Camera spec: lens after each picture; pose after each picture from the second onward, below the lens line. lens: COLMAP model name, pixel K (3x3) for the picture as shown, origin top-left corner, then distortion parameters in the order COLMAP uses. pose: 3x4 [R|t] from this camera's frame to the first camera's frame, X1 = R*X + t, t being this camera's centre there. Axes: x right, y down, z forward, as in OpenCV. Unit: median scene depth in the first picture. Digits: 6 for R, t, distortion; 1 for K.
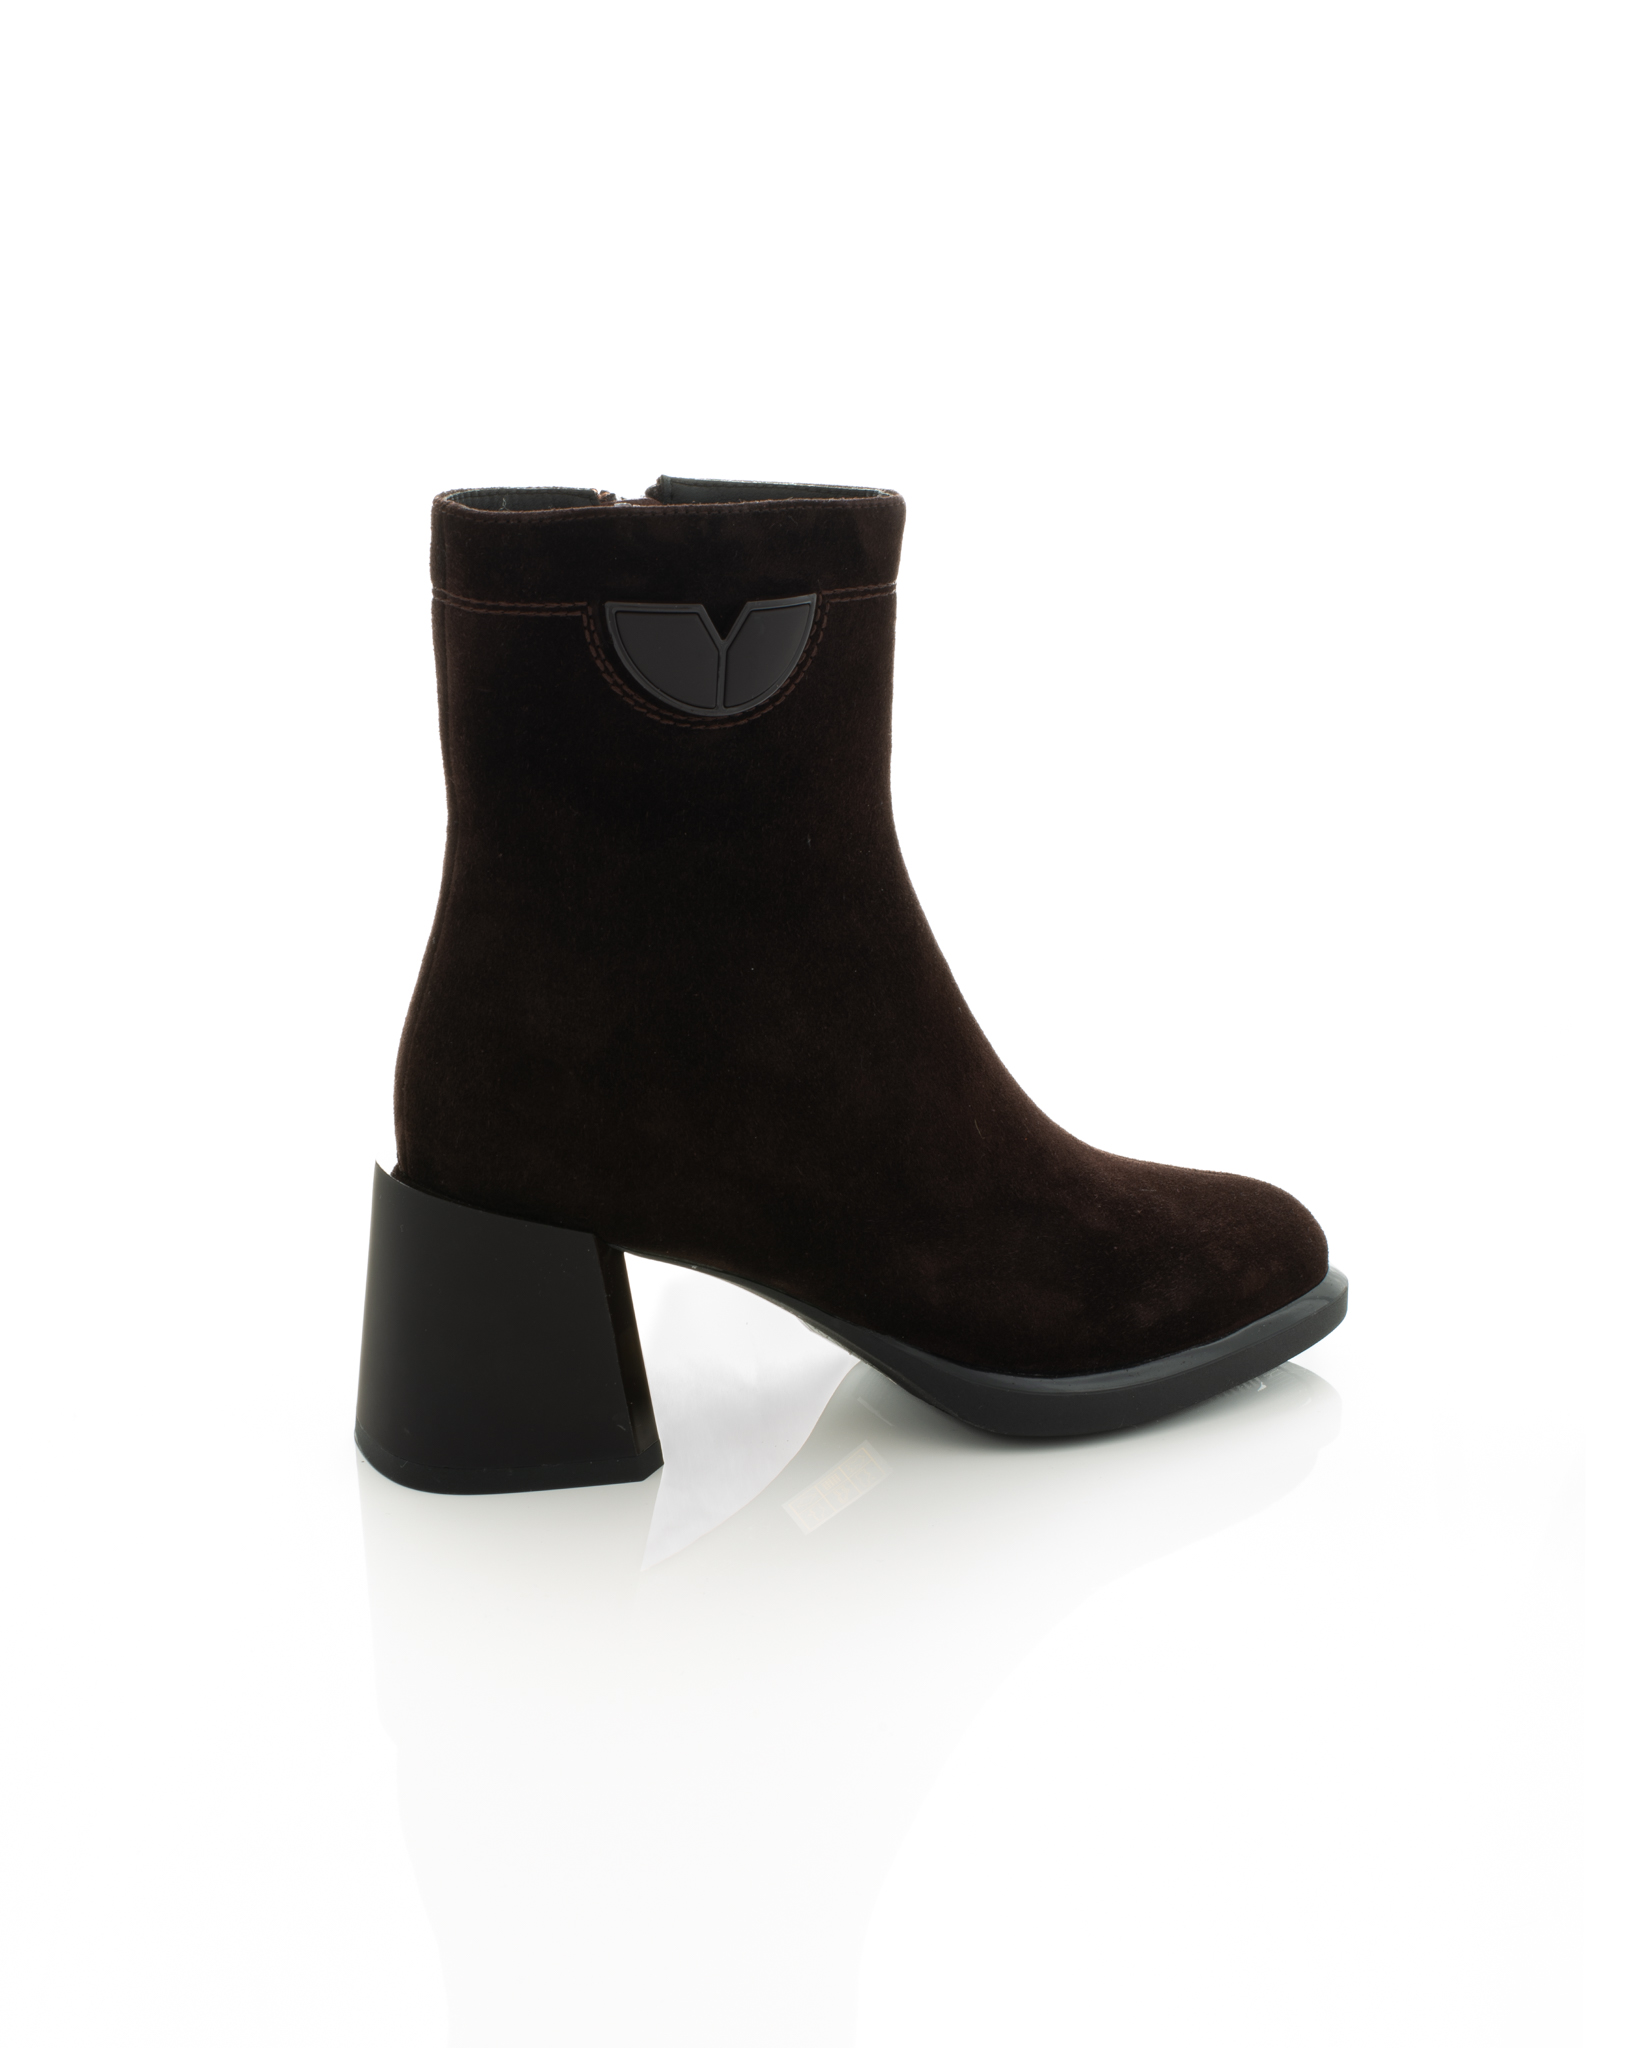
lens RADIAL K [[4155.3, 0, 818.5], [0, 4155.3, 1024.0], [0, 0, 1]] dist [-0.290529, -0.048526]
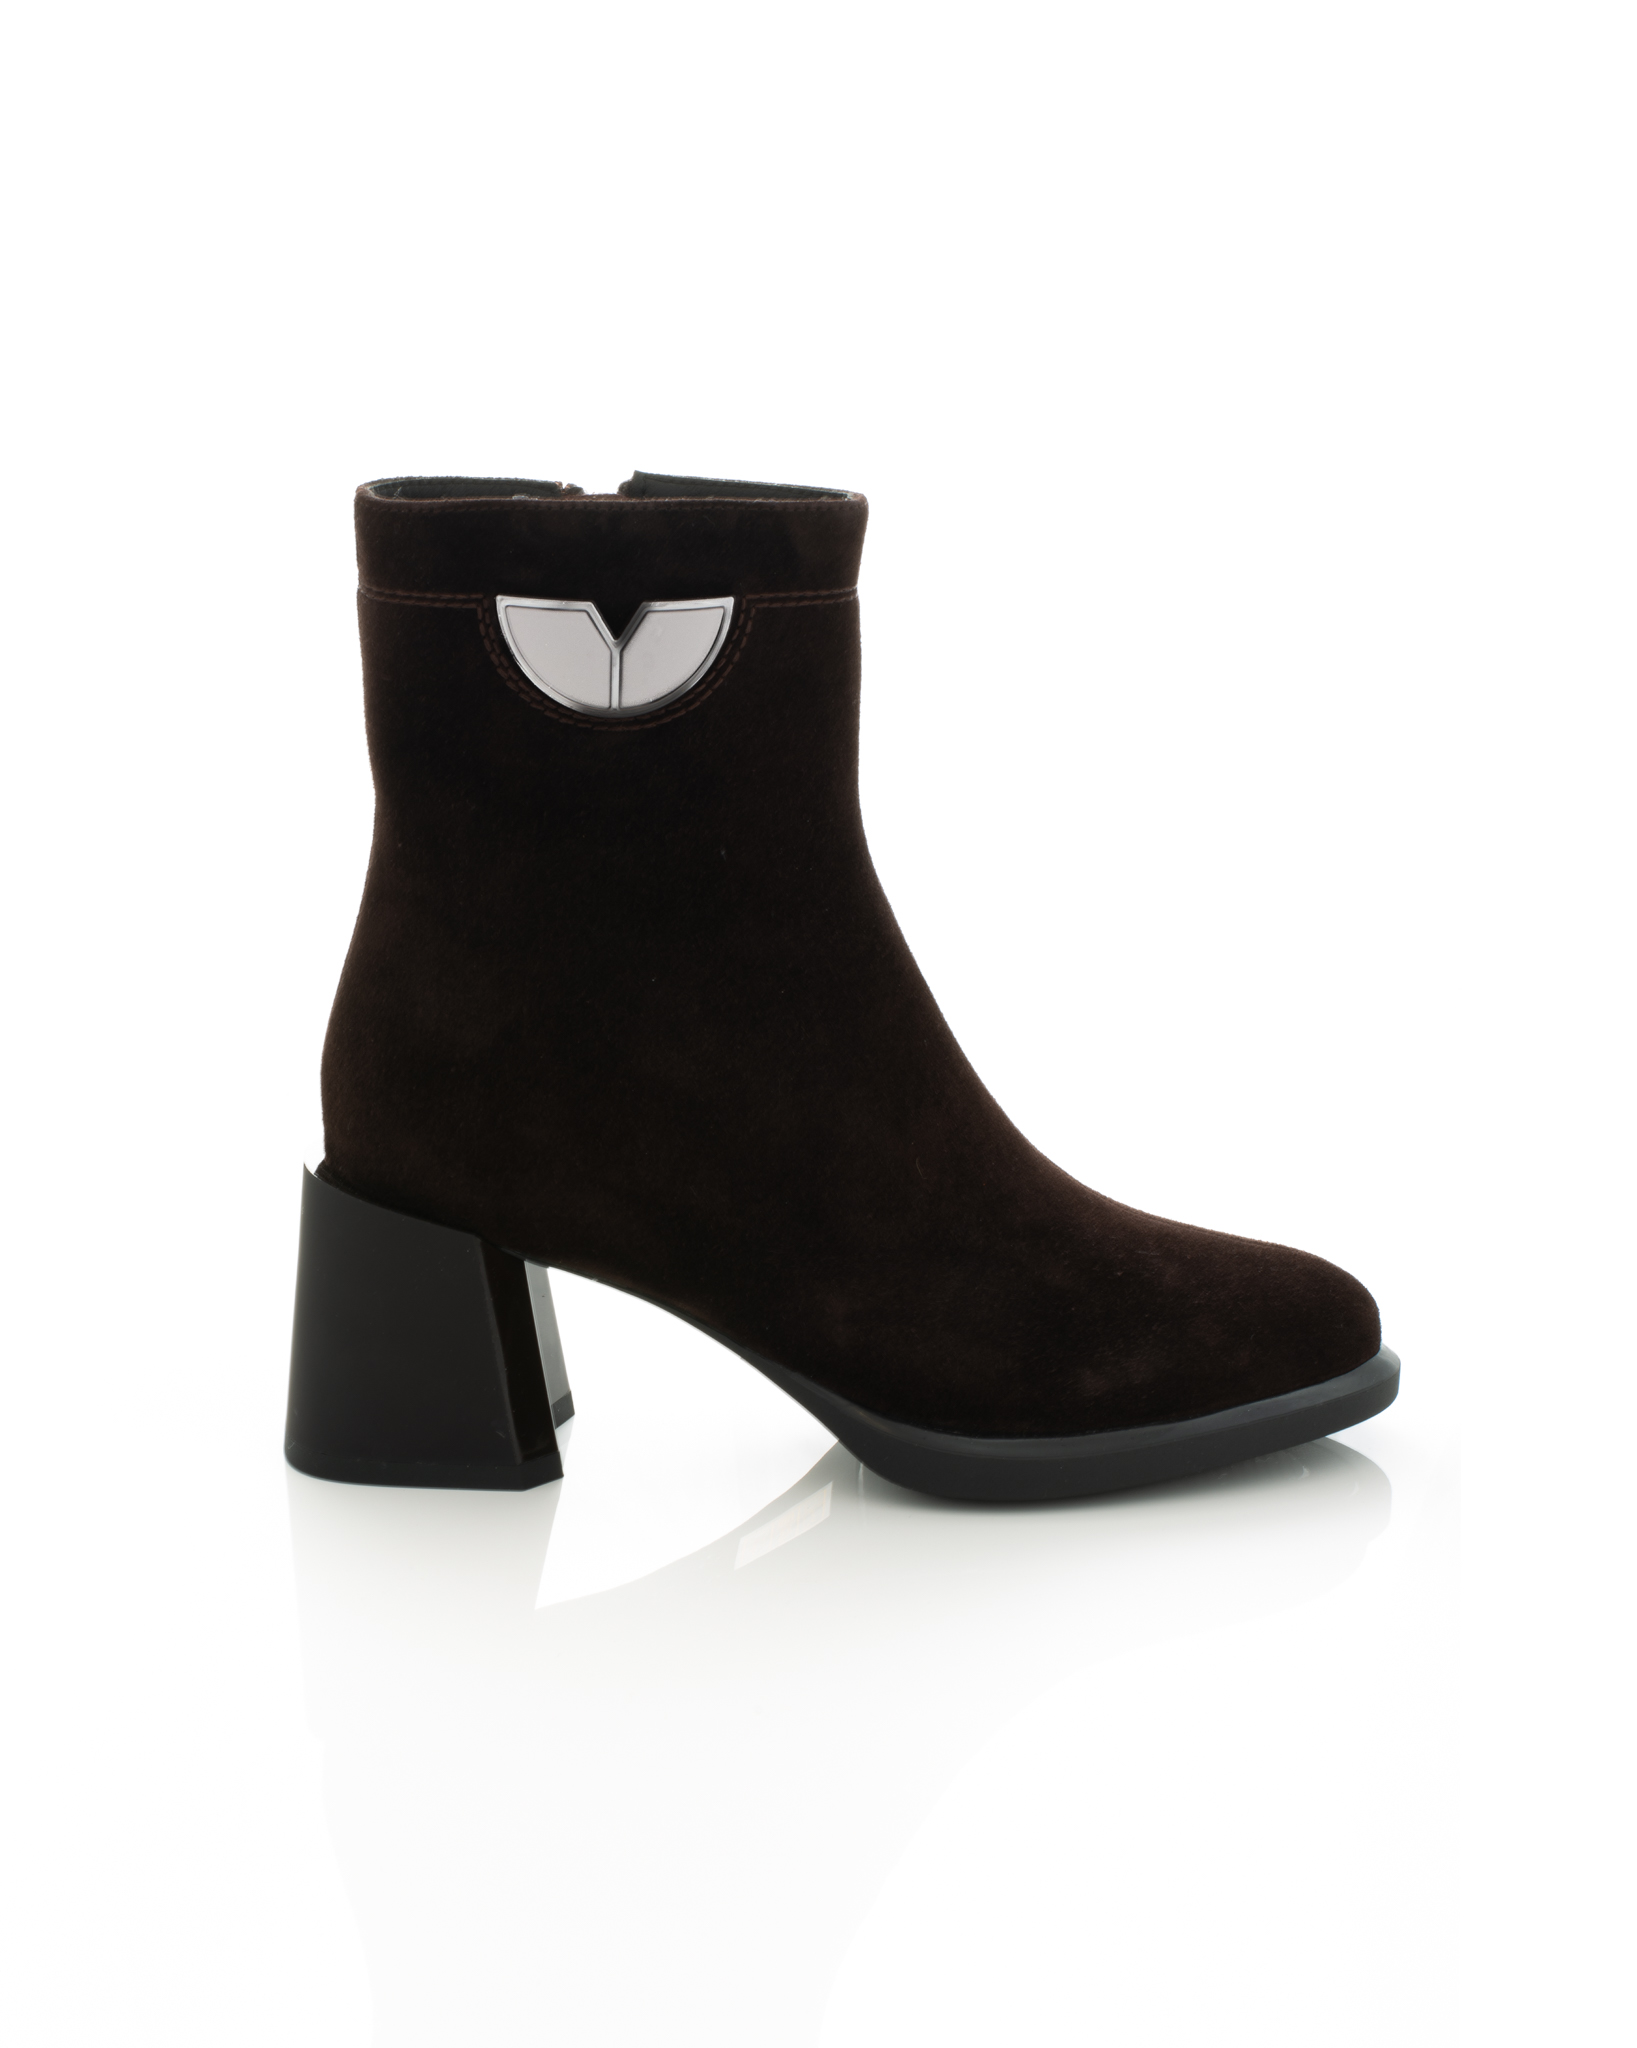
lens RADIAL K [[4155.3, 0, 818.5], [0, 4155.3, 1024.0], [0, 0, 1]] dist [-0.290529, -0.048526]
pose [[0.932166, 0.081288, -0.352788, 0.364385], [-0.082378, 0.996530, 0.011952, -0.017788], [0.352535, 0.017920, 0.935627, 0.104796]]
